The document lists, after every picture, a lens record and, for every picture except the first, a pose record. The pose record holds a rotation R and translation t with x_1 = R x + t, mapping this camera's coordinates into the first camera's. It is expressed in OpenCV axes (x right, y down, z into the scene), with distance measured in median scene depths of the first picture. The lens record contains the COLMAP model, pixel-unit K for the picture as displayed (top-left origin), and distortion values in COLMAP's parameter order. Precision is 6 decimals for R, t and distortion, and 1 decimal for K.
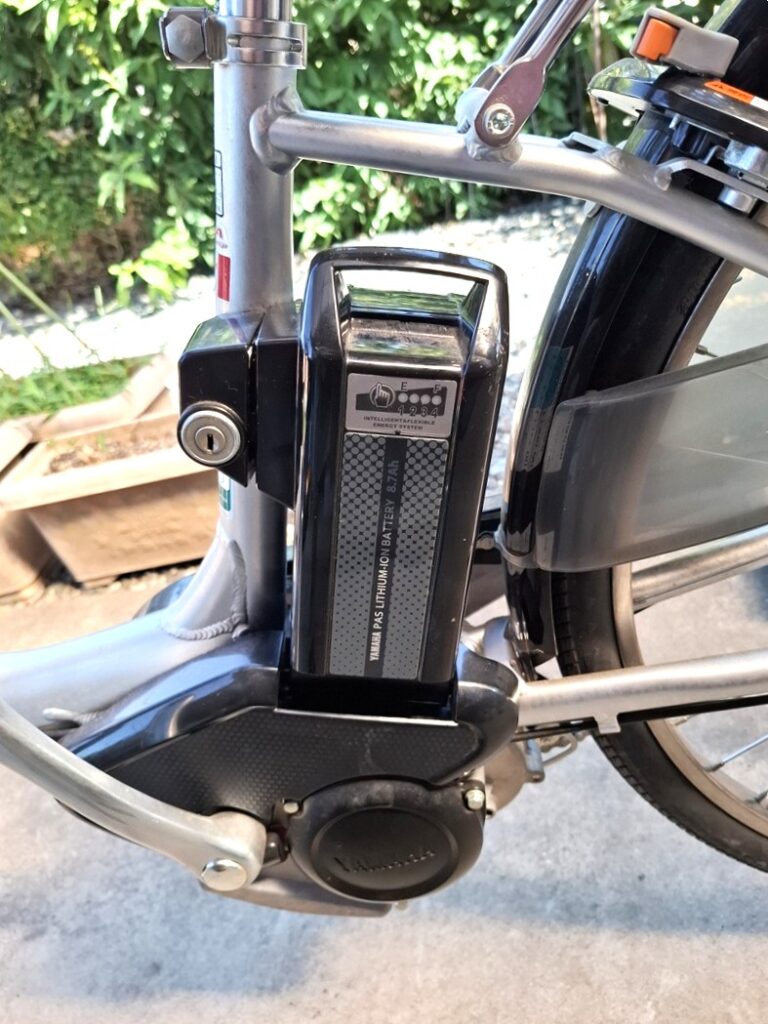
lens RADIAL K [[672.6, 0, 384.7], [0, 672.6, 516.3], [0, 0, 1]] dist [-0.008346, -0.020308]
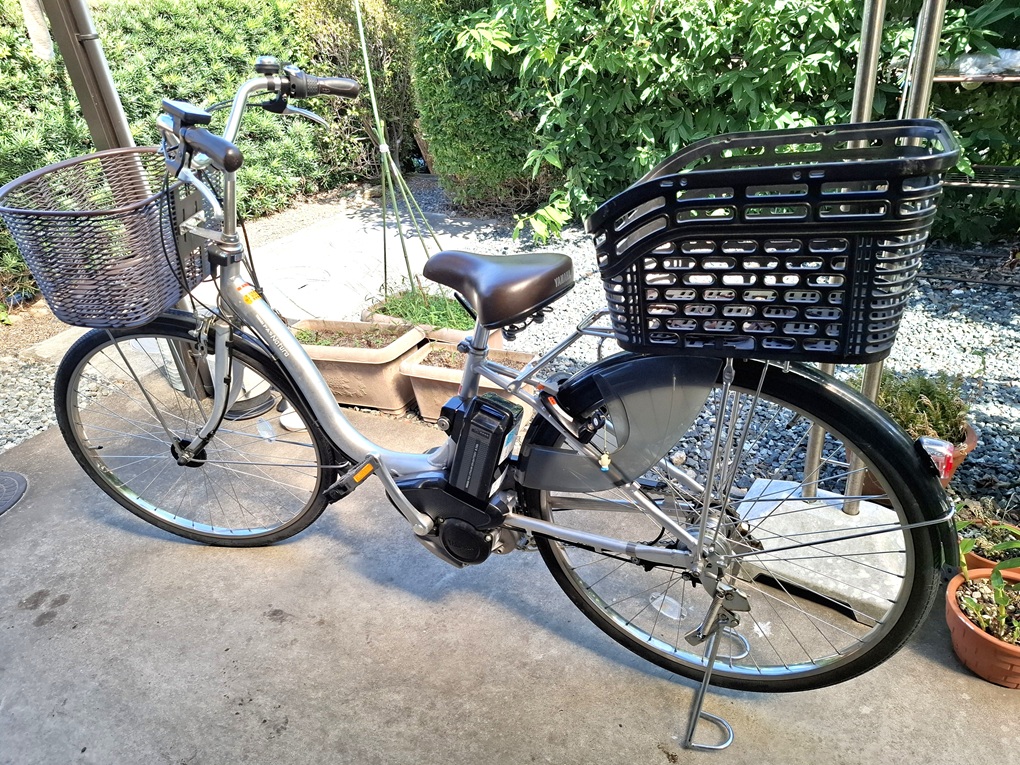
lens RADIAL K [[670.0, 0, 516.7], [0, 670.0, 379.1], [0, 0, 1]] dist [-0.008346, -0.020308]
pose [[0.890616, 0.329470, -0.313452, 0.979644], [-0.332037, 0.942103, 0.046827, -0.515389], [0.310732, 0.062373, 0.948449, -2.073787]]
